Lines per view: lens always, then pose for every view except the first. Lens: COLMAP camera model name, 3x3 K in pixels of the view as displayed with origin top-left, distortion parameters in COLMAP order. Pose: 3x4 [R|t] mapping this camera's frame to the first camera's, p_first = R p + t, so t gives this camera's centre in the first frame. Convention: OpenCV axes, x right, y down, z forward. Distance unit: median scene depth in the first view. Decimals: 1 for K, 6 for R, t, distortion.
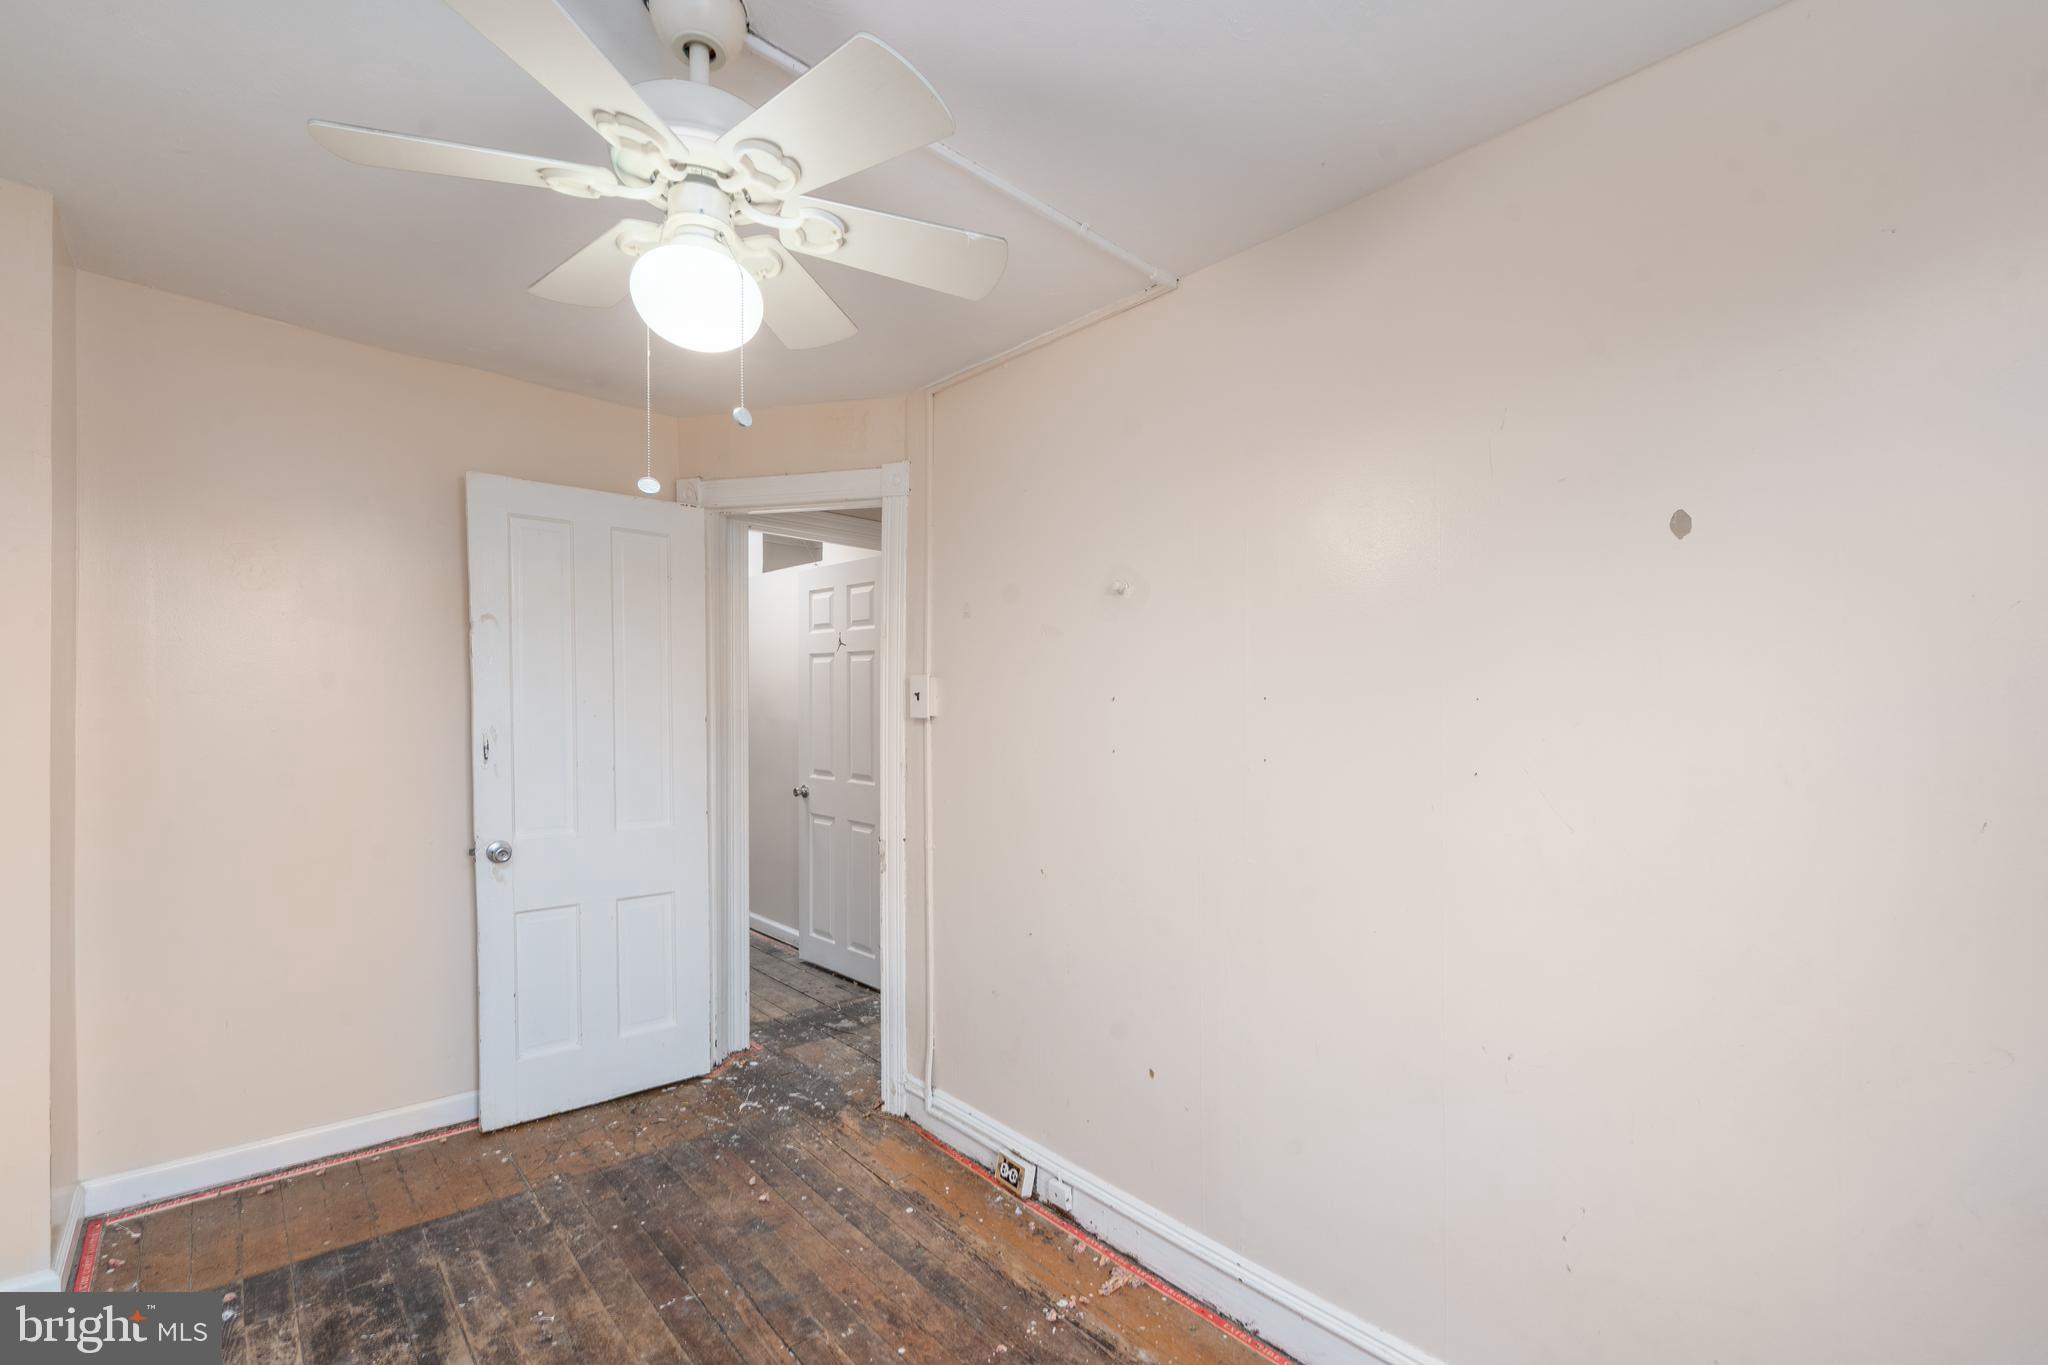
lens RADIAL K [[862.1, 0, 1019.0], [0, 862.1, 711.3], [0, 0, 1]] dist [0.000433, 0.000483]
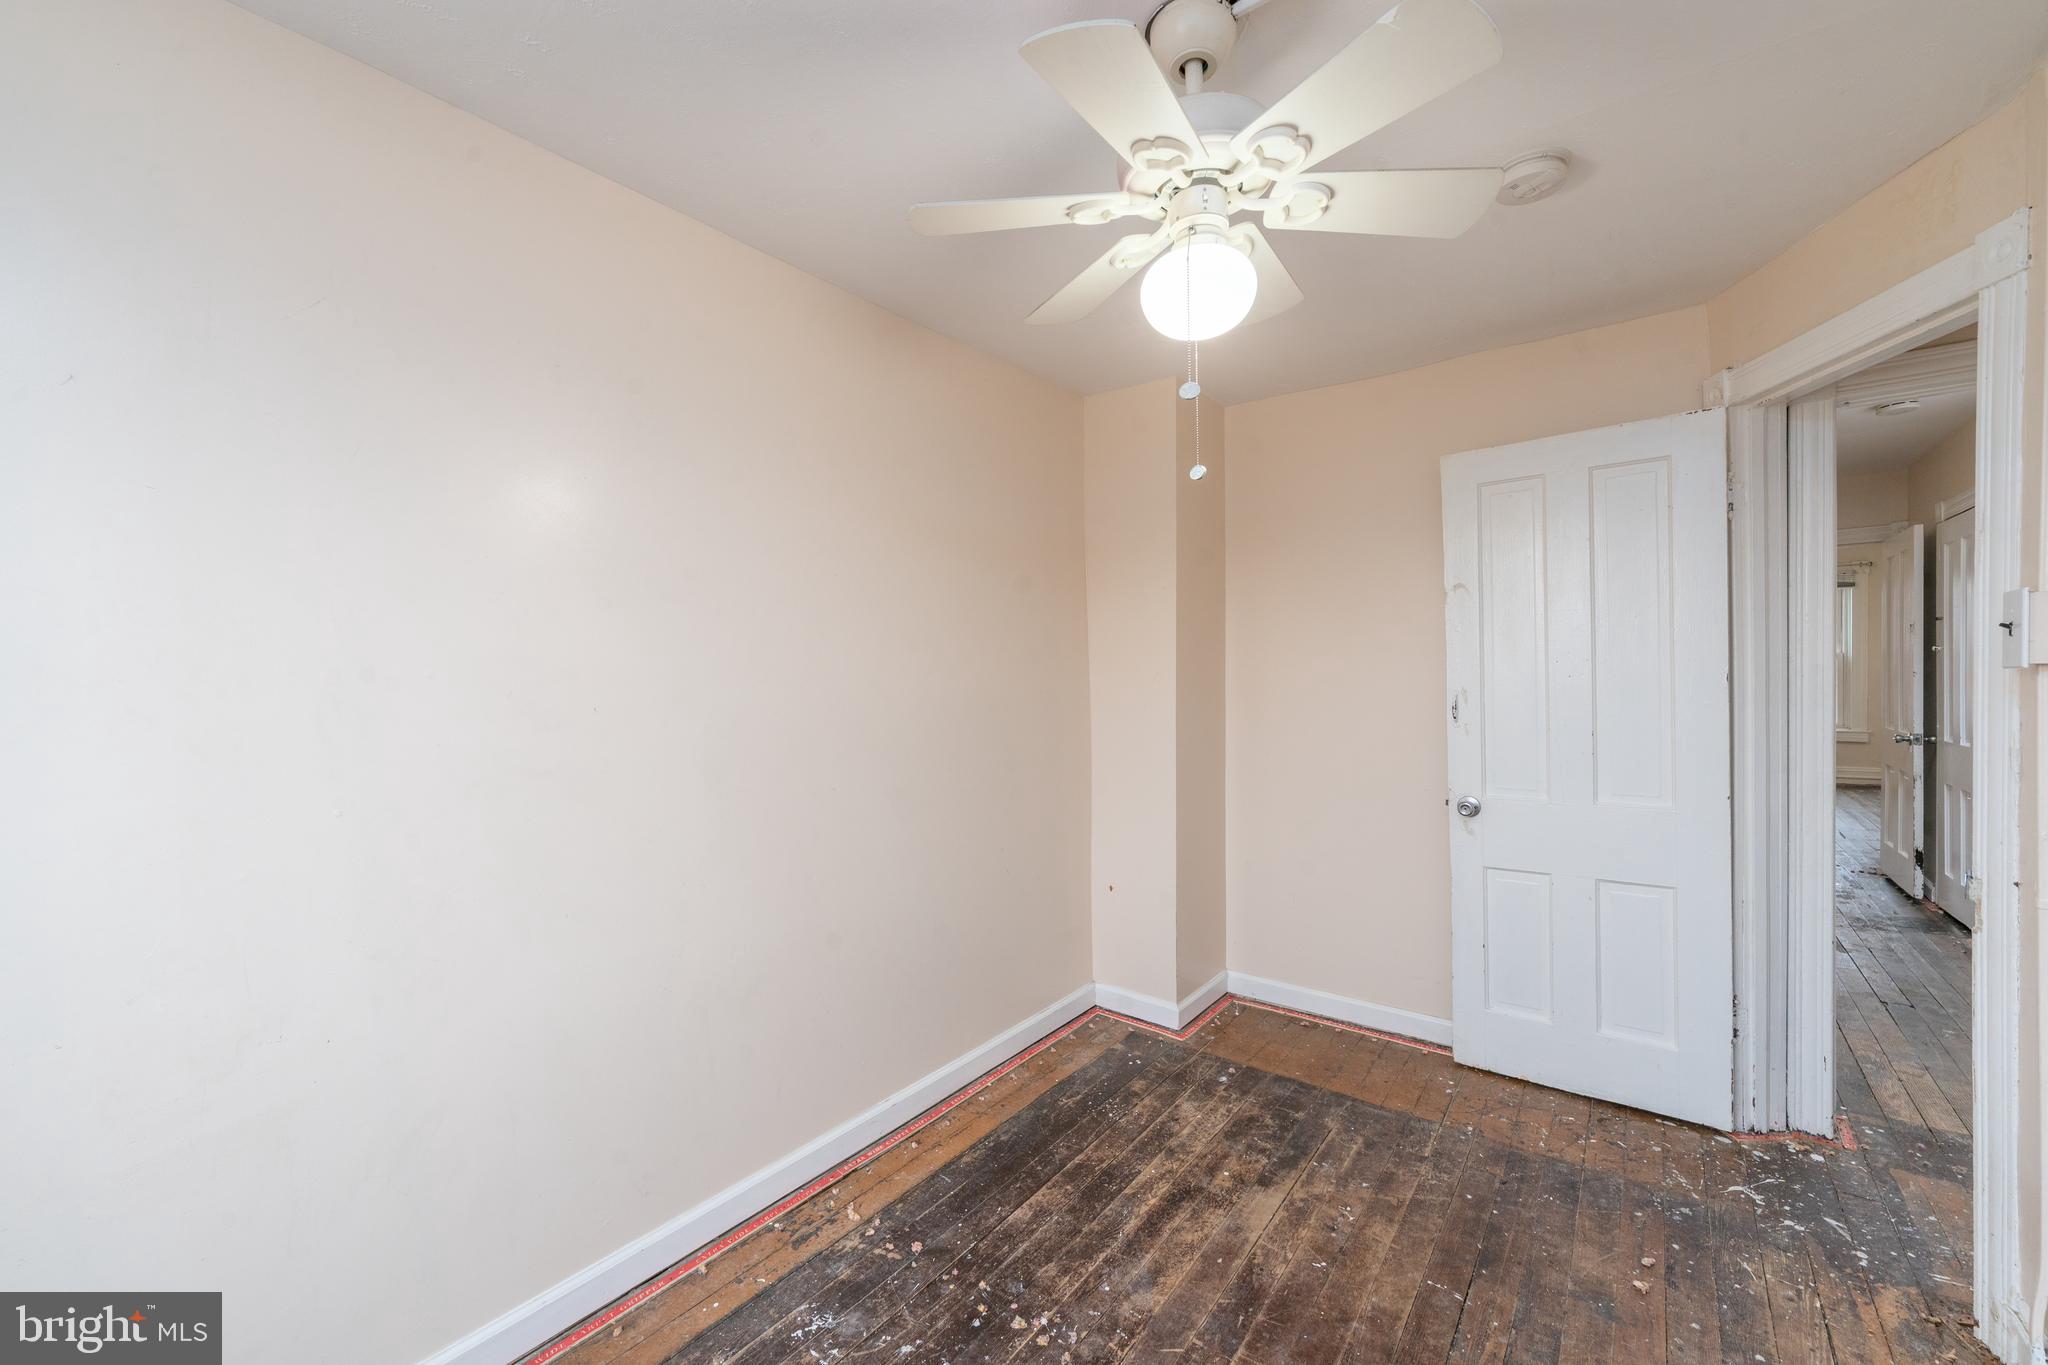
lens RADIAL K [[831.3, 0, 1024.0], [0, 831.3, 682.5], [0, 0, 1]] dist [0.001064, 0.000244]
pose [[0.185711, -0.009889, -0.982555, 0.370338], [0.015299, 0.999857, -0.007172, 0.012234], [0.982485, -0.013701, 0.185836, 0.332626]]
